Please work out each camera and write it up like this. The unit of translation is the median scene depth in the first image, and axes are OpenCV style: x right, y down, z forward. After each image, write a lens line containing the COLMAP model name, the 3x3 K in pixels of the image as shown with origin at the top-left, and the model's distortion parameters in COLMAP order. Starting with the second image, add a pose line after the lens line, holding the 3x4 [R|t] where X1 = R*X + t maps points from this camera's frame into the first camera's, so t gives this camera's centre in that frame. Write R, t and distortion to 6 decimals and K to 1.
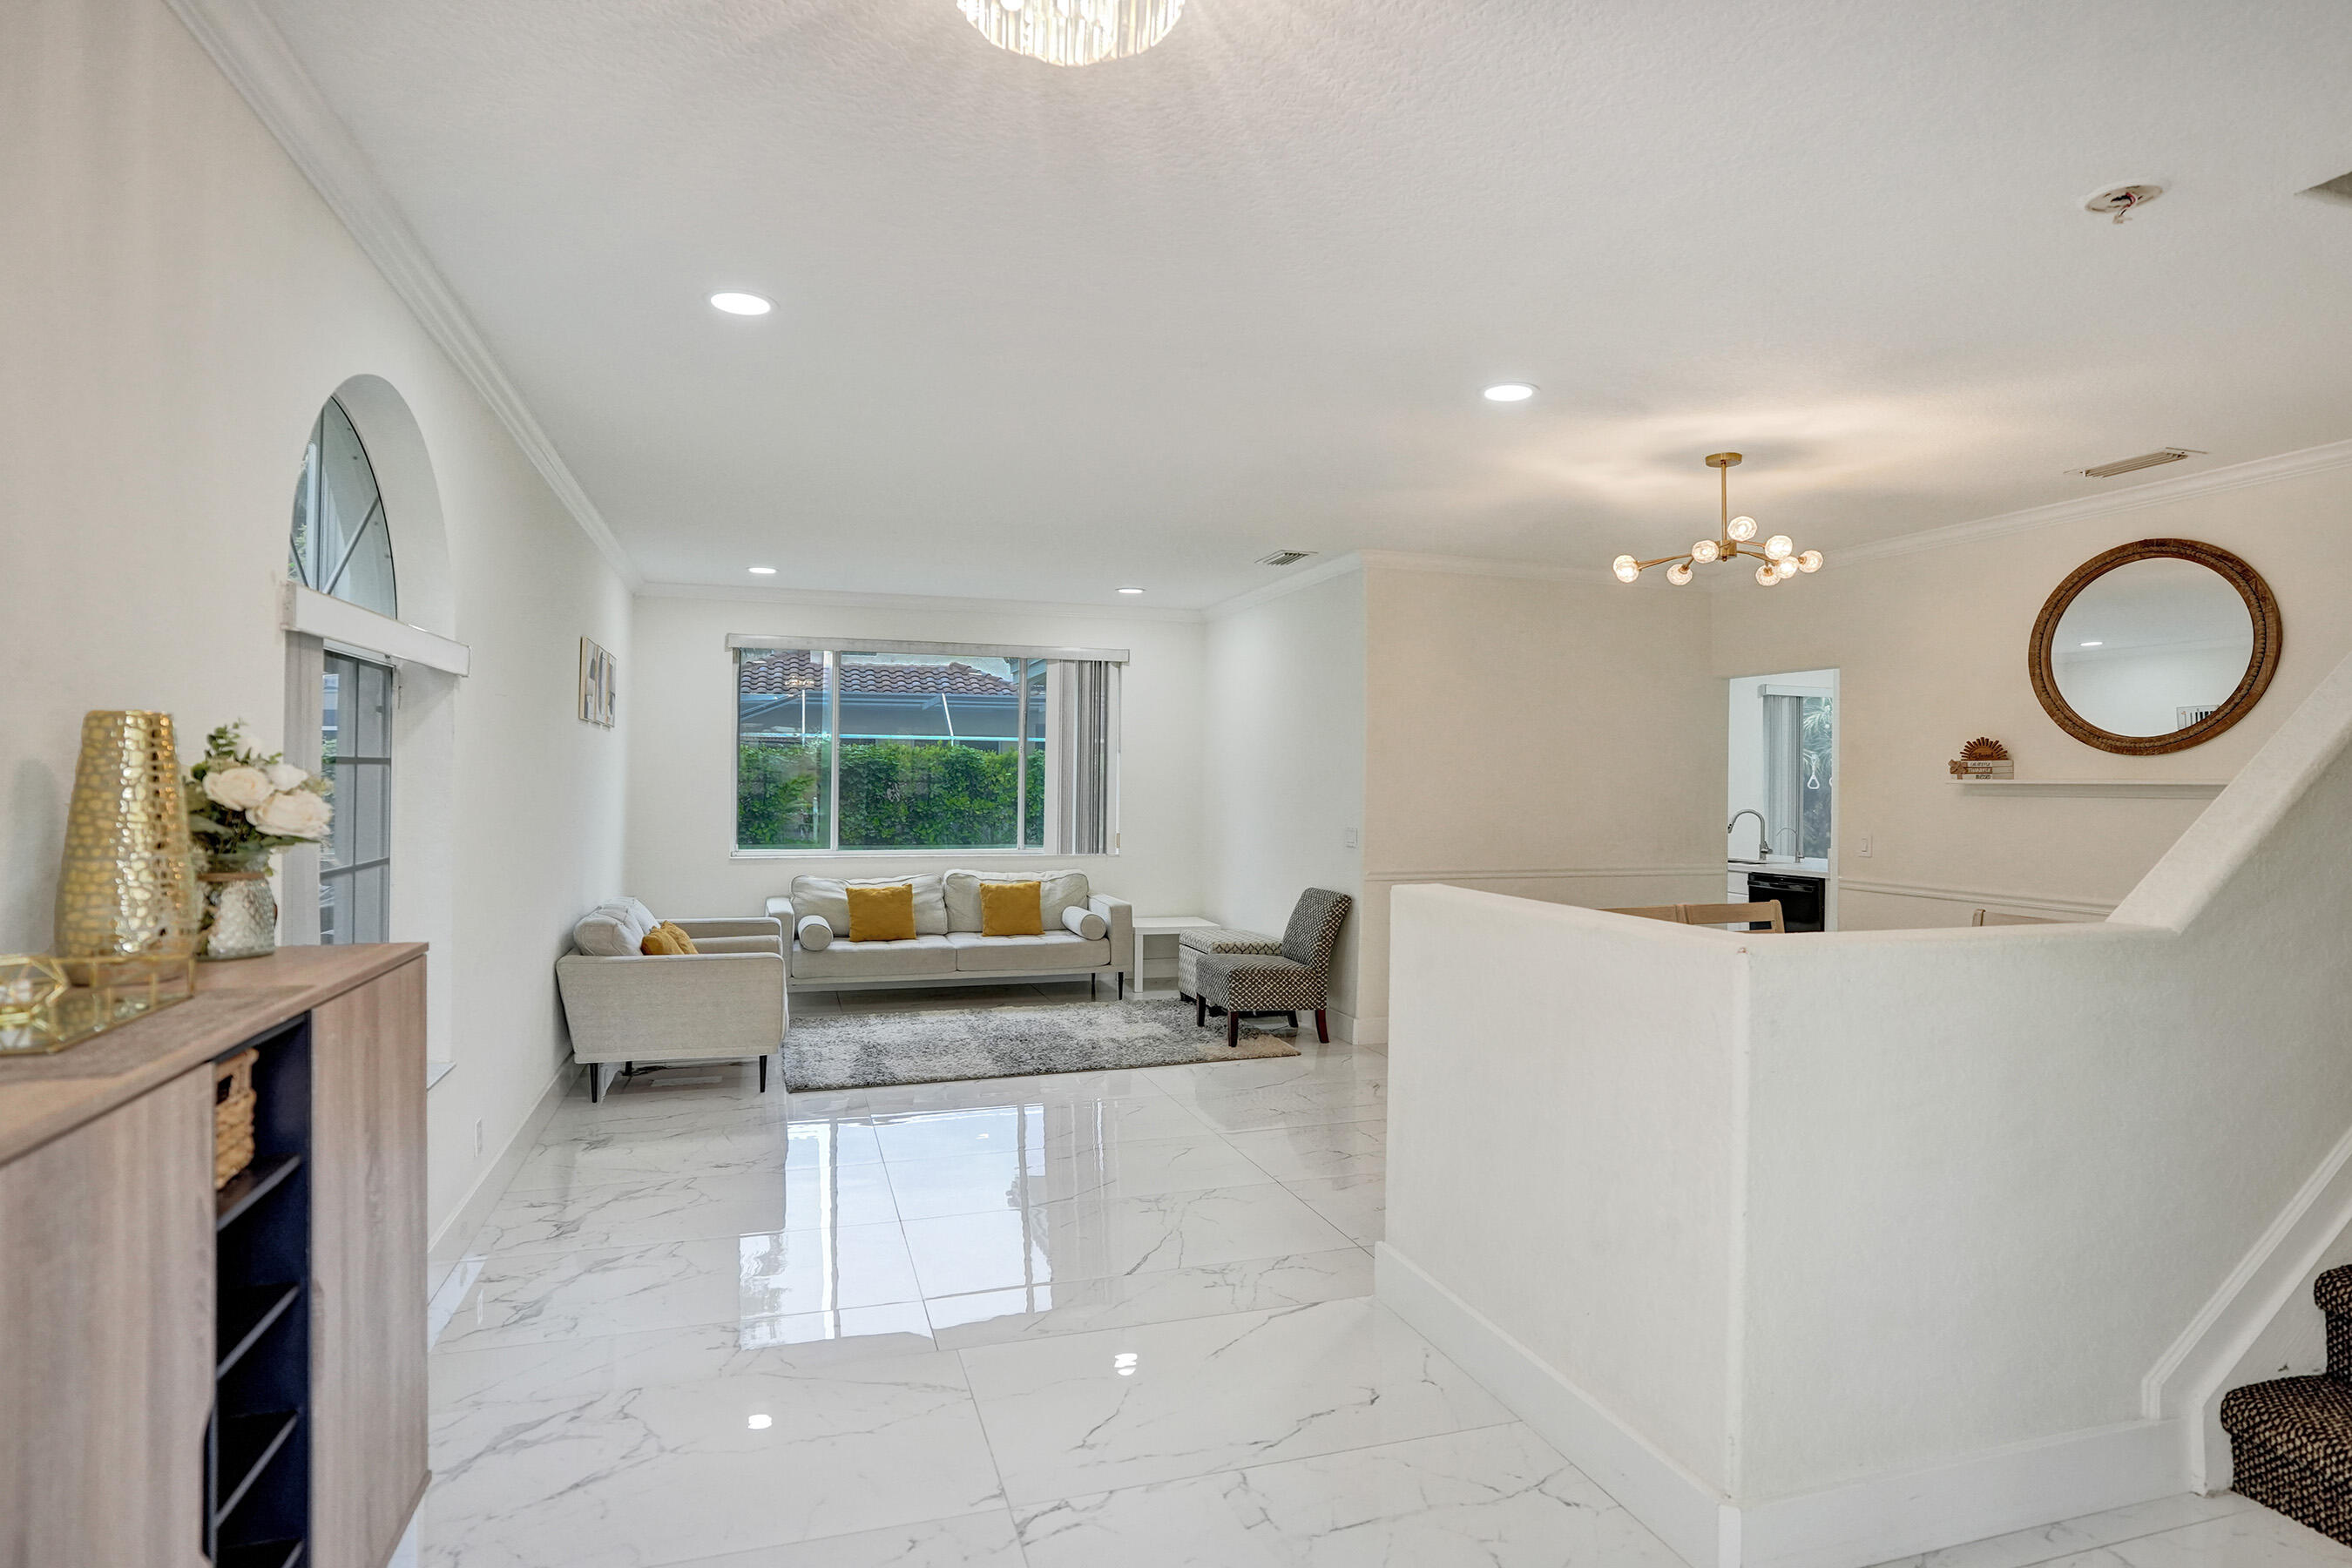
lens RADIAL K [[1234.2, 0, 1169.5], [0, 1234.2, 782.3], [0, 0, 1]] dist [-0.056757, 0.025292]
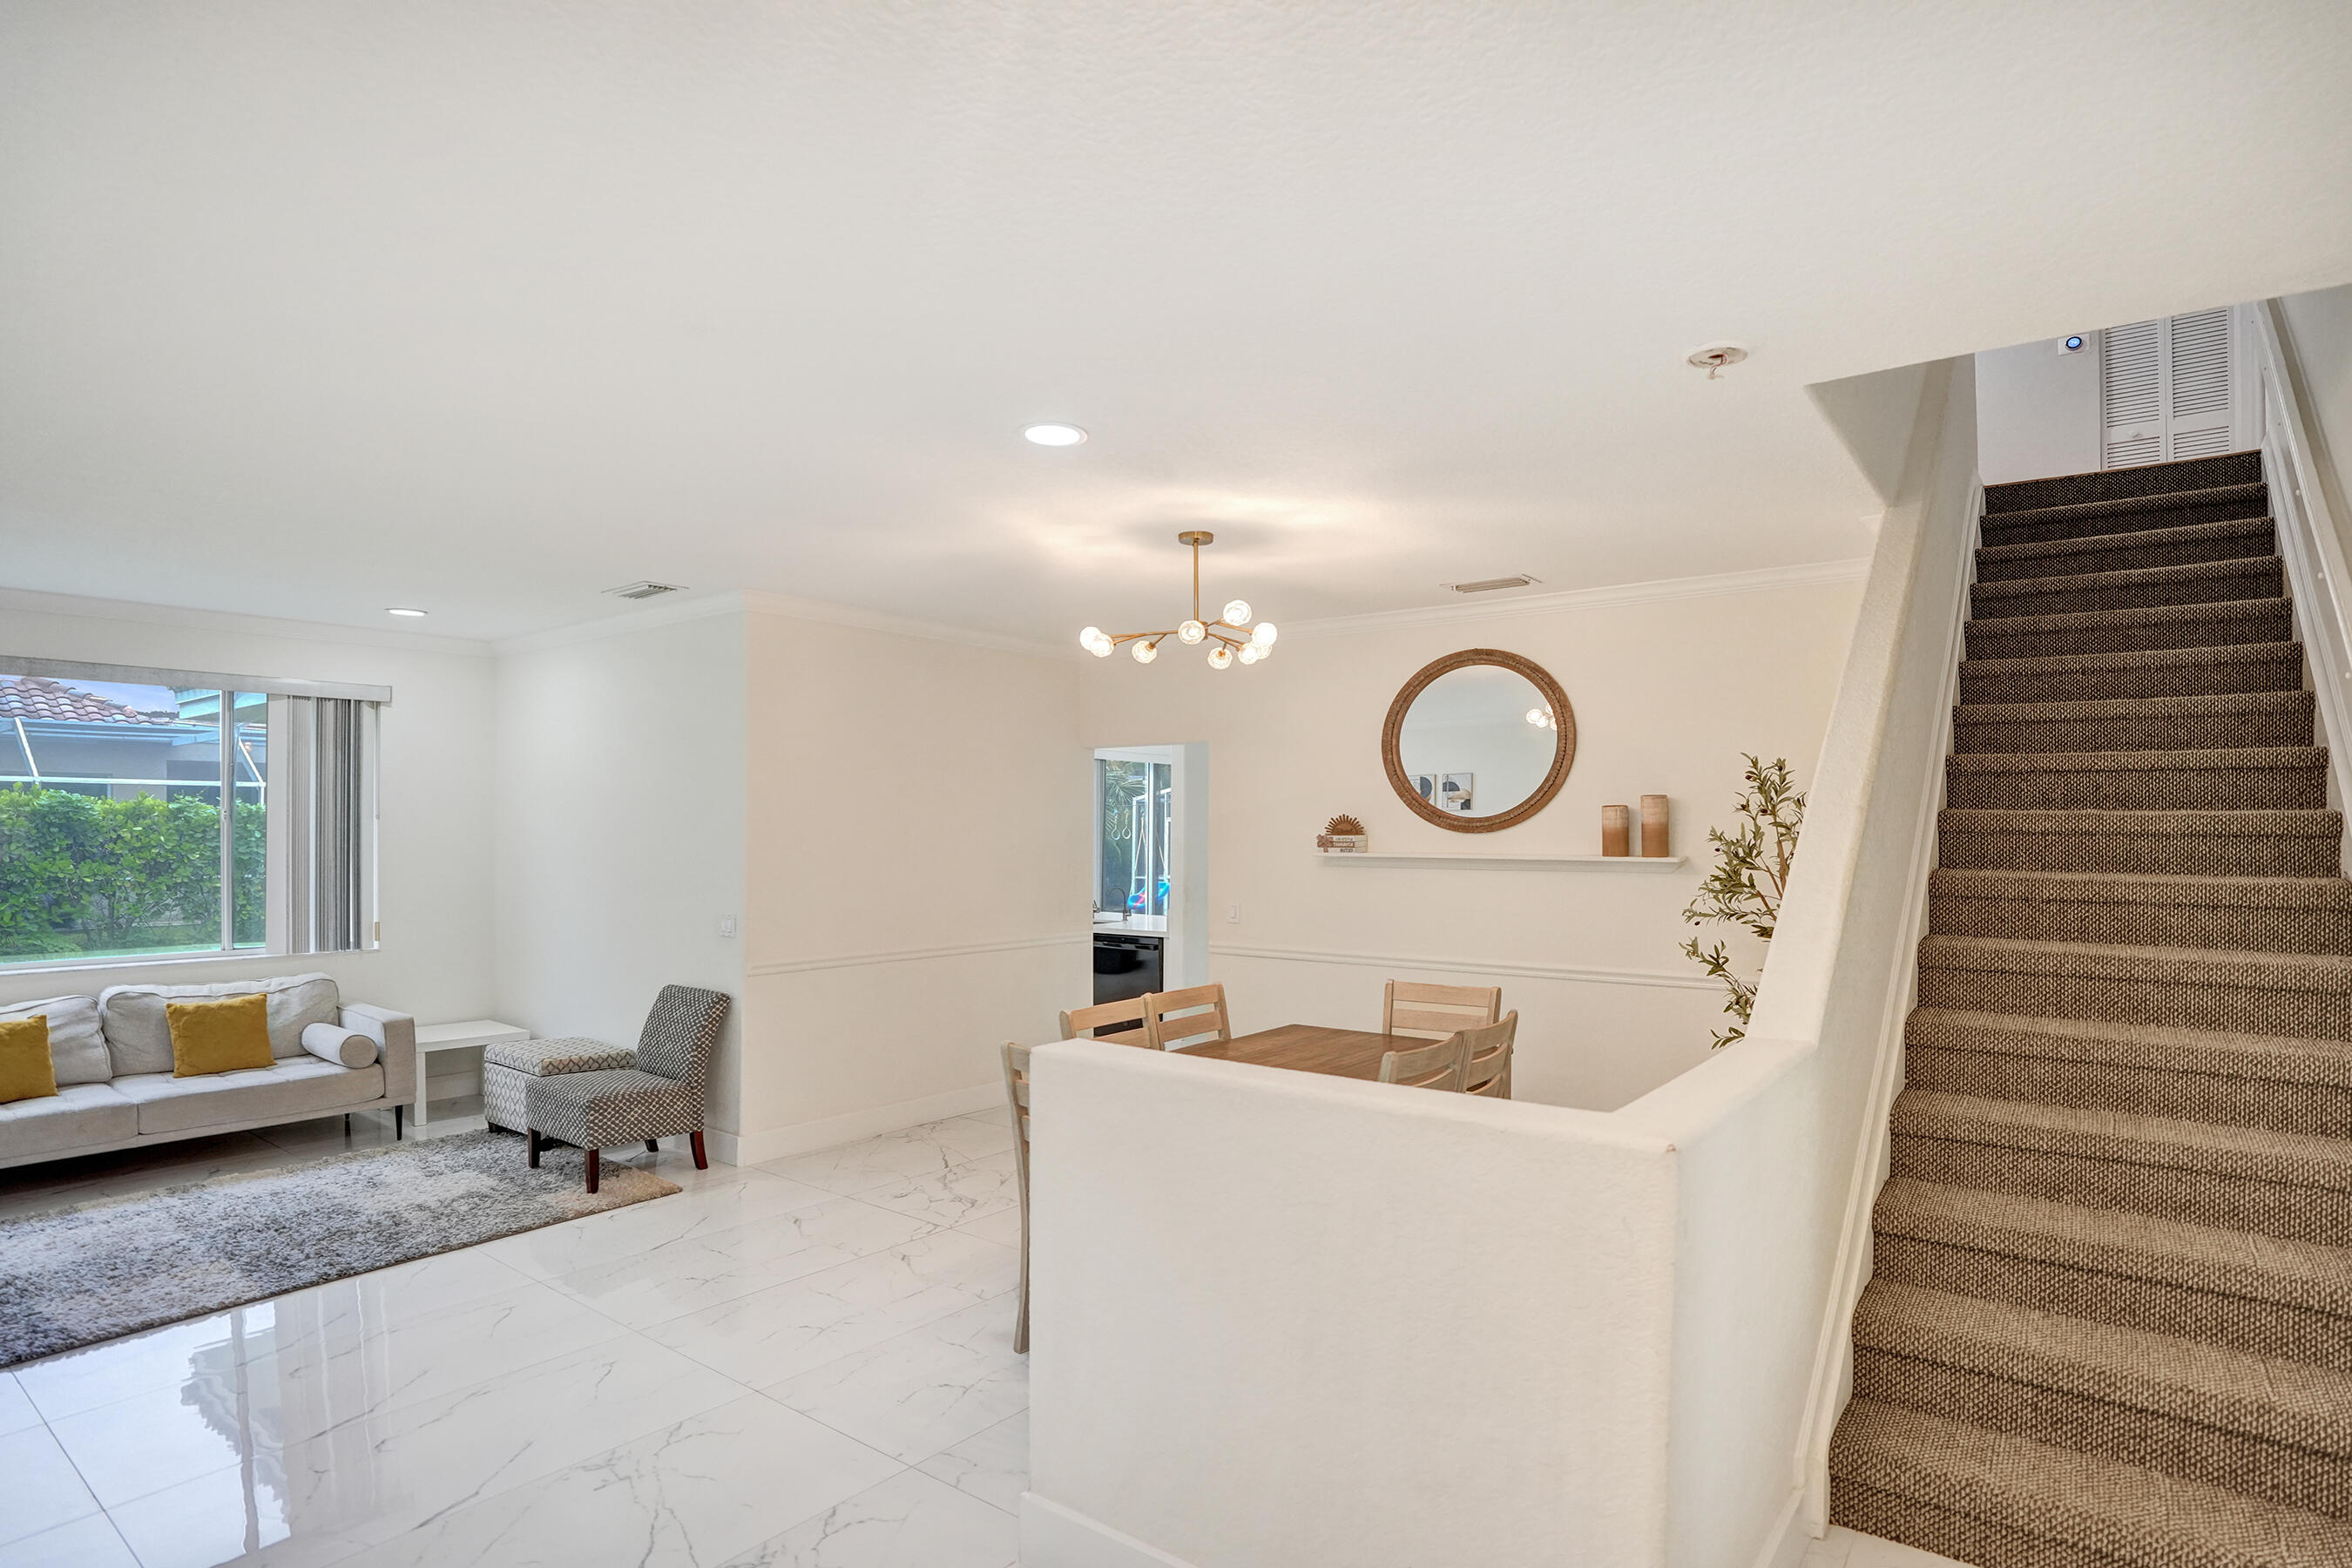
lens RADIAL K [[1234.2, 0, 1140.1], [0, 1234.2, 834.0], [0, 0, 1]] dist [-0.056757, 0.025292]
pose [[0.832386, -0.010560, 0.554096, -0.084622], [0.005623, 0.999928, 0.010609, -0.025464], [-0.554168, -0.005716, 0.832385, 0.131279]]
